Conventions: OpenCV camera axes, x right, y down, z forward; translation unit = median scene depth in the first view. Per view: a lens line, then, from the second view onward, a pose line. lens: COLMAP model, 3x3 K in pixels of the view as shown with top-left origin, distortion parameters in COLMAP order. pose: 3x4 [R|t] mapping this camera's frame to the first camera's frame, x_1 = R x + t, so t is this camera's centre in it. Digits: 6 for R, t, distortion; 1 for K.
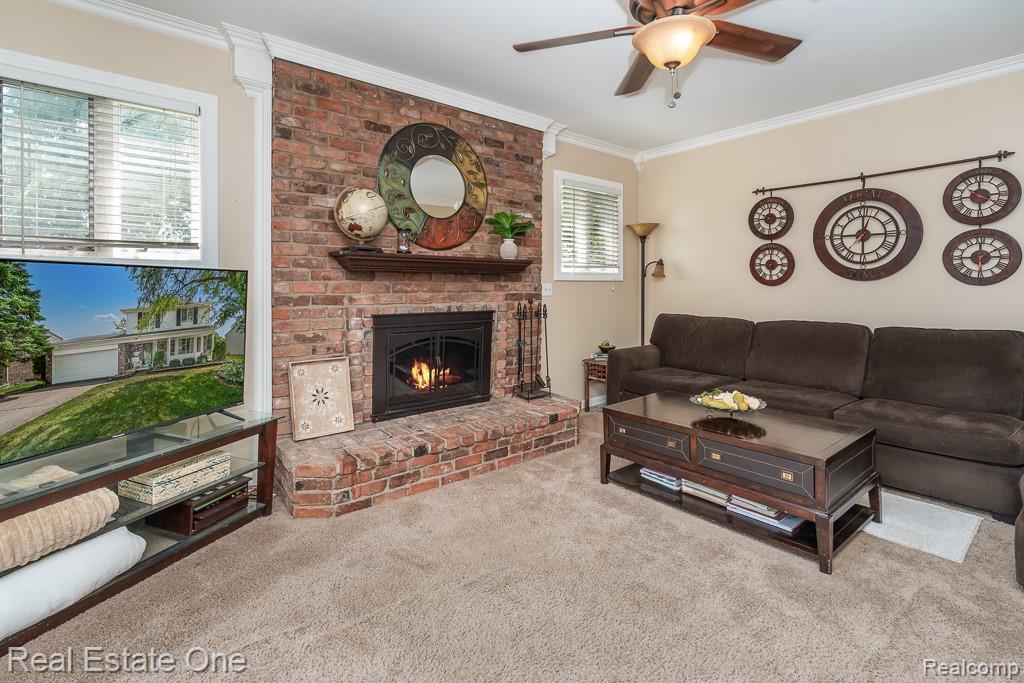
lens RADIAL K [[482.3, 0, 510.5], [0, 482.3, 288.8], [0, 0, 1]] dist [0.002918, 0.001368]
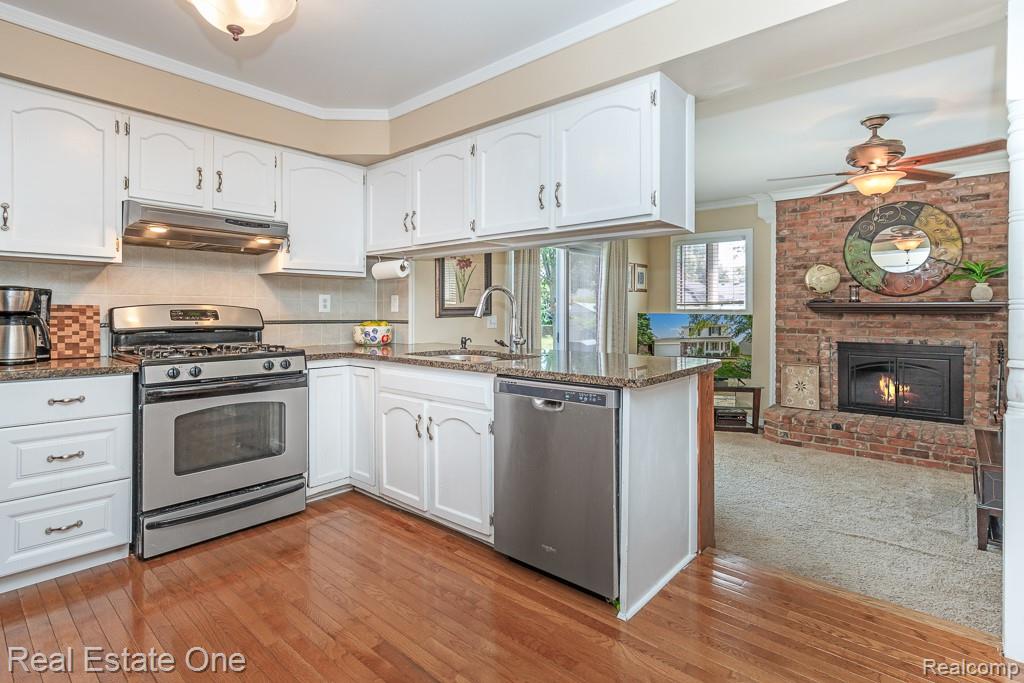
lens RADIAL K [[504.0, 0, 507.7], [0, 504.0, 310.1], [0, 0, 1]] dist [-0.001812, 0.000306]
pose [[0.165795, -0.004170, -0.986151, 1.071747], [-0.008892, 0.999944, -0.005723, -0.026758], [0.986120, 0.009718, 0.165749, -0.300312]]
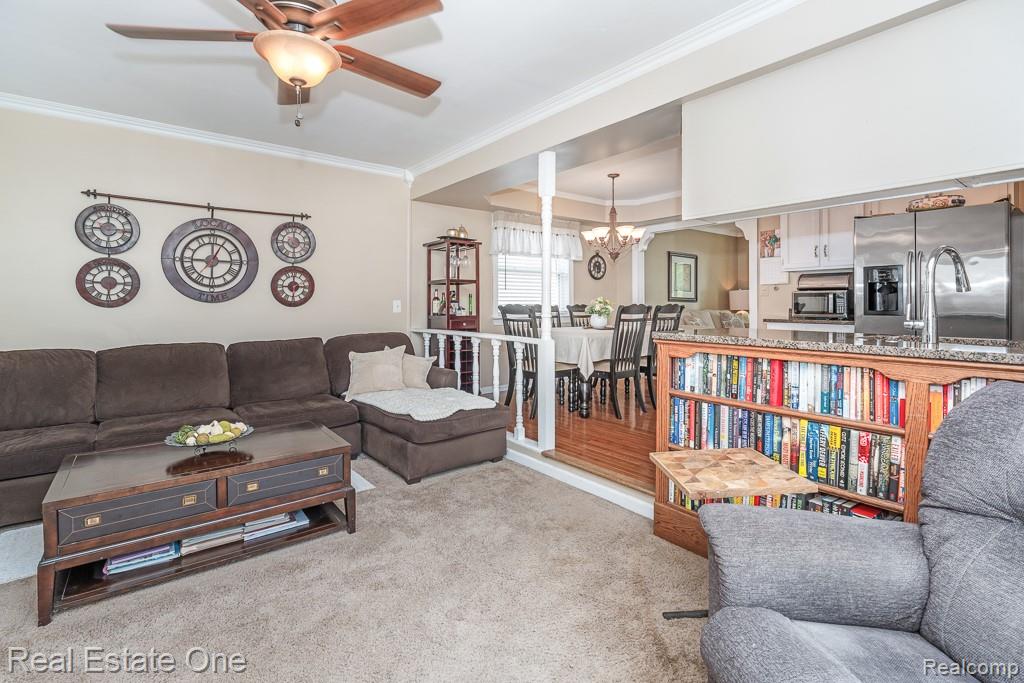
lens RADIAL K [[479.1, 0, 495.5], [0, 479.1, 309.6], [0, 0, 1]] dist [0.000629, 0.000502]
pose [[0.038257, -0.003792, 0.999261, -0.349868], [0.008667, 0.999956, 0.003463, 0.000936], [-0.999230, 0.008528, 0.038288, 0.342525]]
